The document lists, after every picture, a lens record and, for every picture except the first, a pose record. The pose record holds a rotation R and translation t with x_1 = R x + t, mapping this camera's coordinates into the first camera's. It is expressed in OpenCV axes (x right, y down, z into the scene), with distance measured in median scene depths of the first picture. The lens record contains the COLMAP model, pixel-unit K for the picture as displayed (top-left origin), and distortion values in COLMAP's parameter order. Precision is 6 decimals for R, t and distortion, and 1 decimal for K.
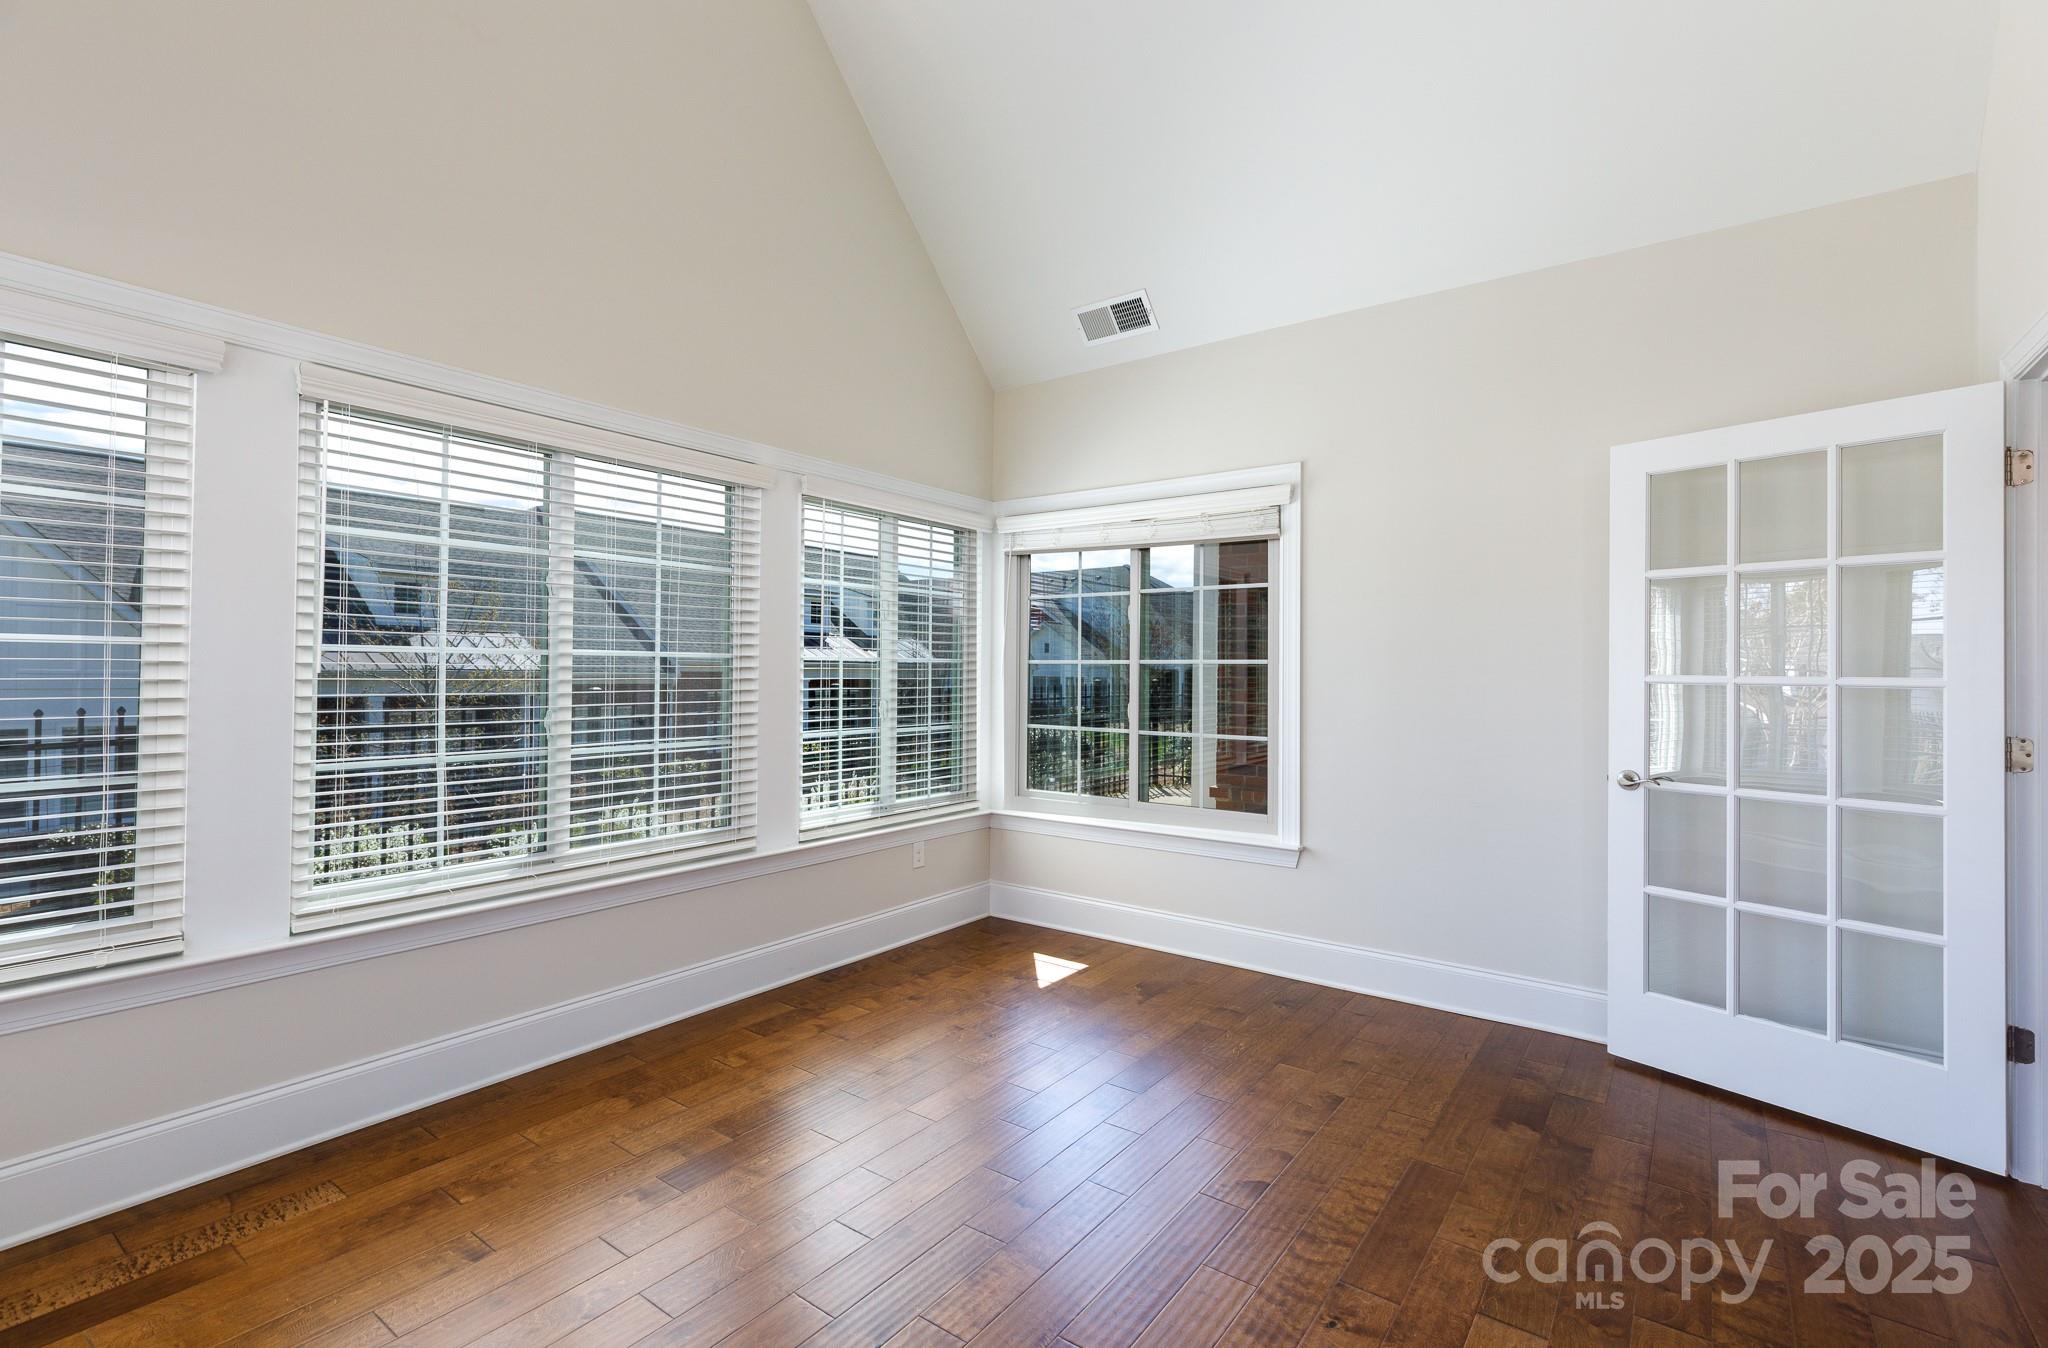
lens RADIAL K [[912.6, 0, 1024.0], [0, 912.6, 674.0], [0, 0, 1]] dist [0.000680, 0.000058]
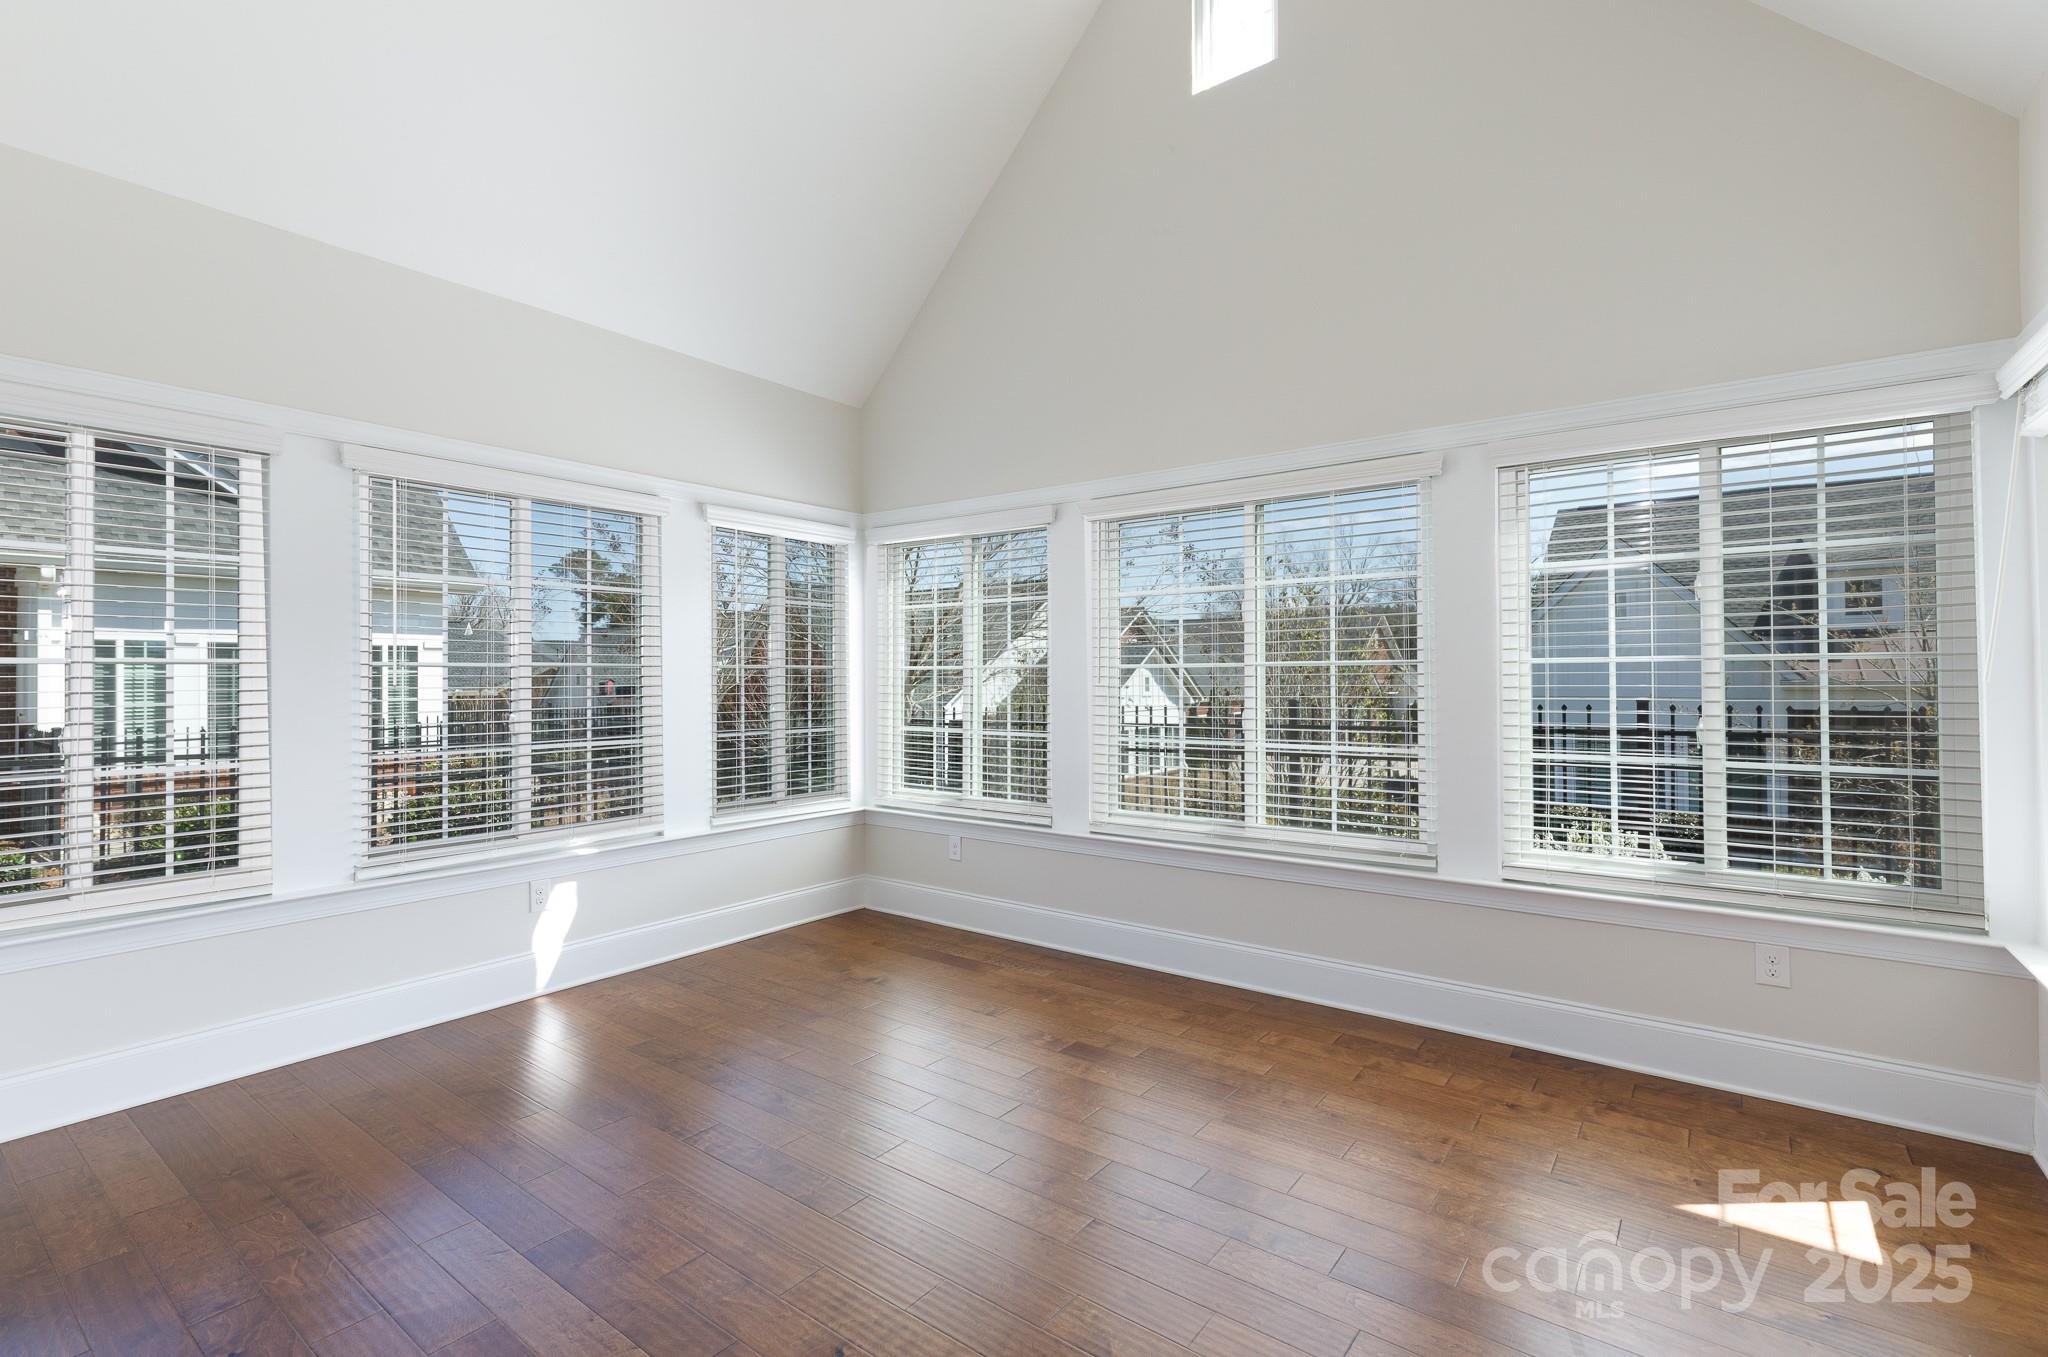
lens RADIAL K [[917.6, 0, 1024.0], [0, 917.6, 678.5], [0, 0, 1]] dist [0.000525, -0.000182]
pose [[-0.018225, -0.001246, -0.999833, 0.781533], [0.016422, 0.999864, -0.001546, -0.021416], [0.999699, -0.016448, -0.018202, 0.695495]]
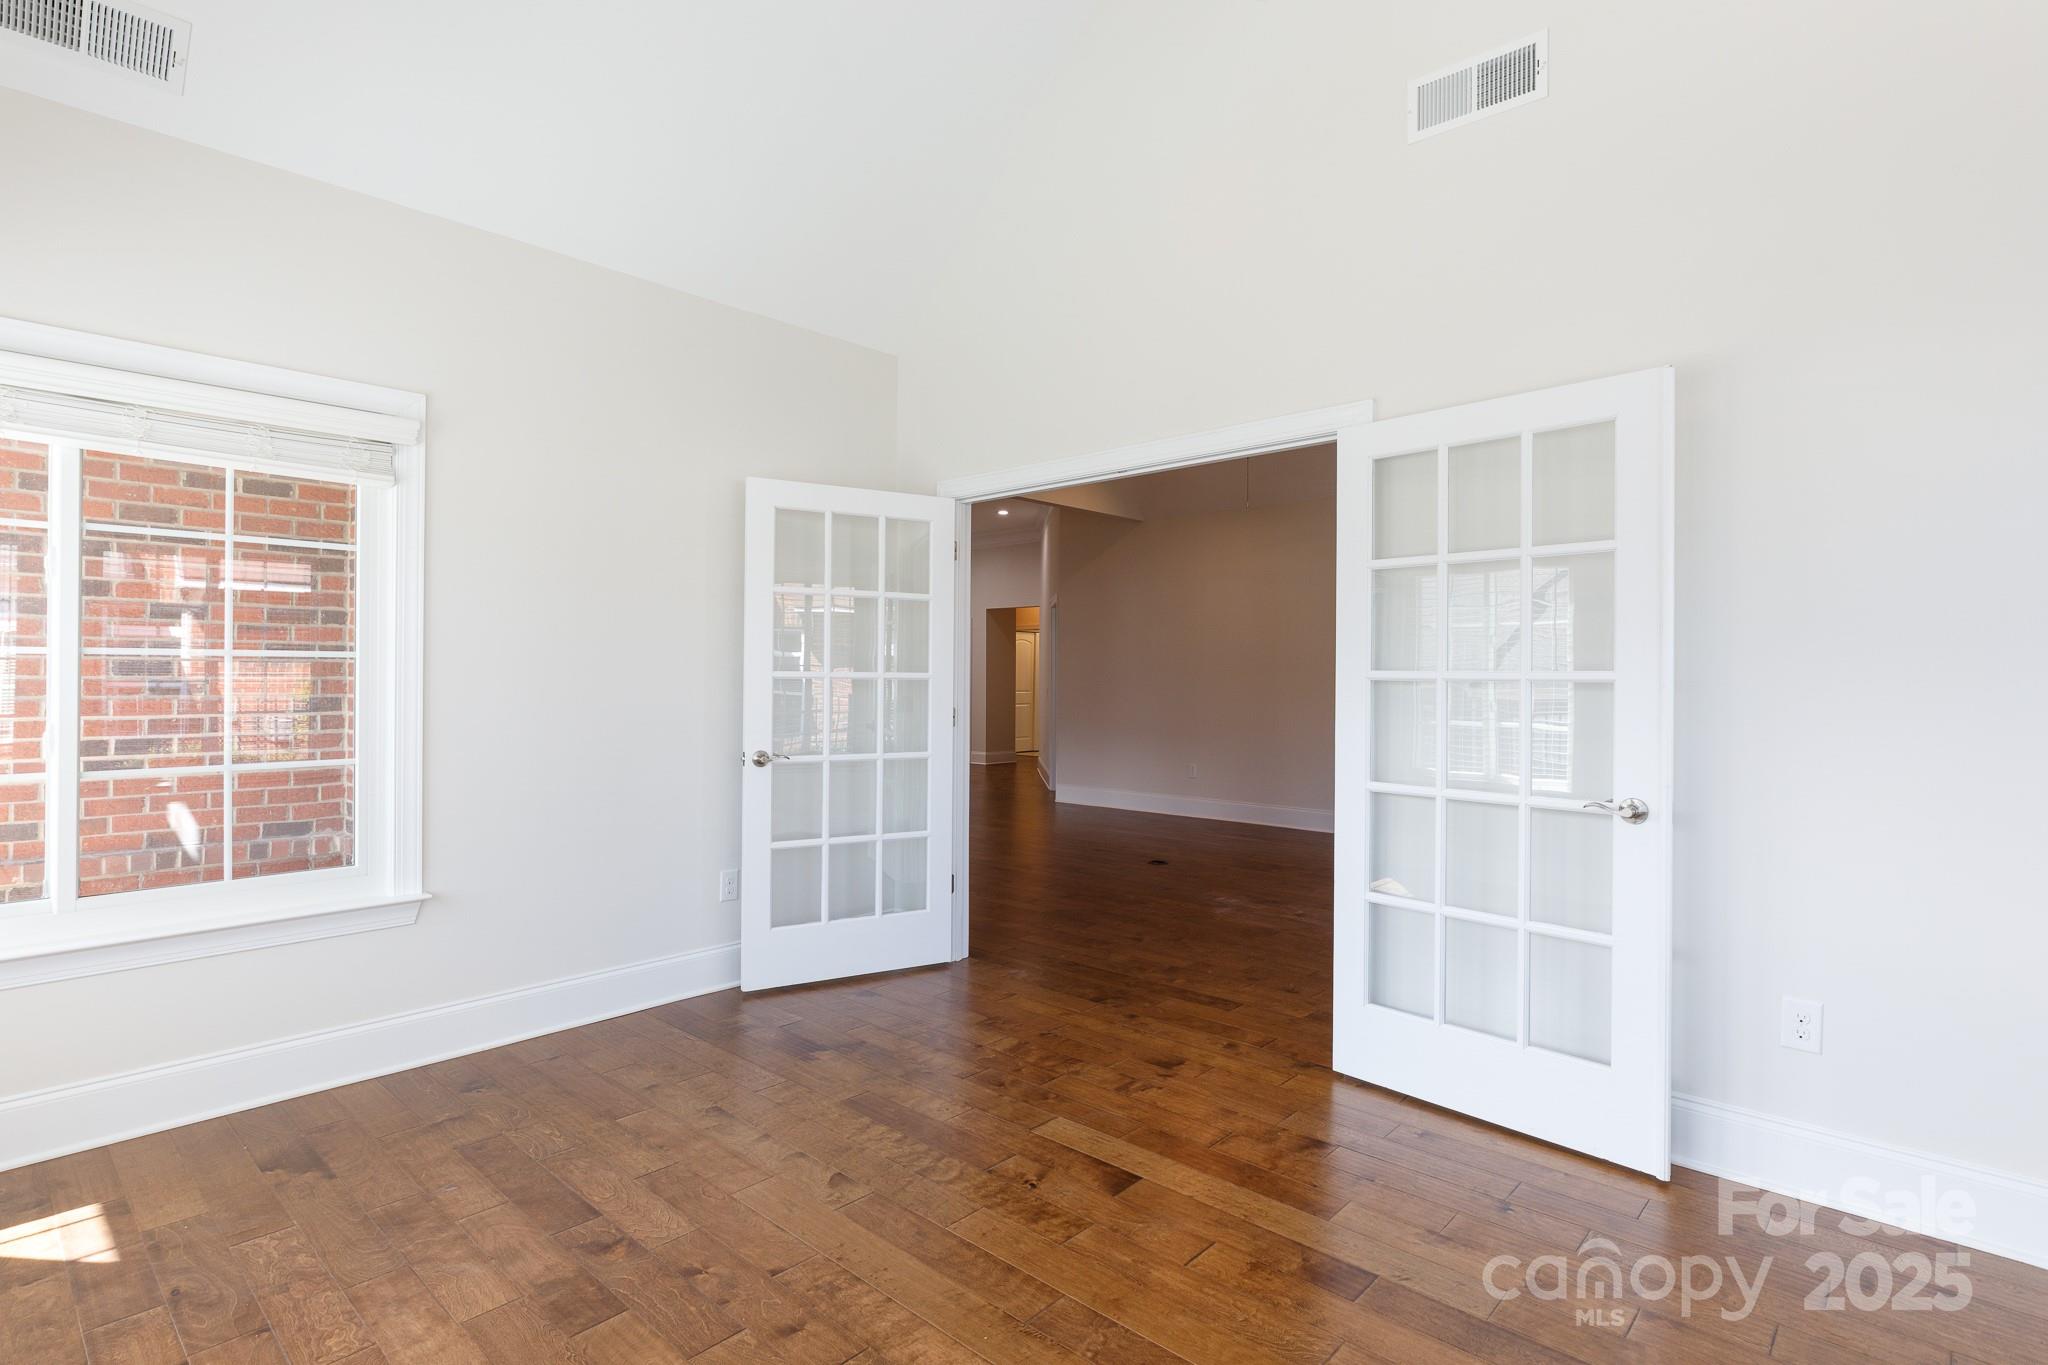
lens RADIAL K [[1016.5, 0, 1024.0], [0, 1016.5, 682.5], [0, 0, 1]] dist [0.002753, 0.000677]
pose [[0.110750, -0.016478, 0.993712, -0.625332], [-0.004061, 0.999847, 0.017032, -0.007880], [-0.993840, -0.005922, 0.110666, 0.504679]]
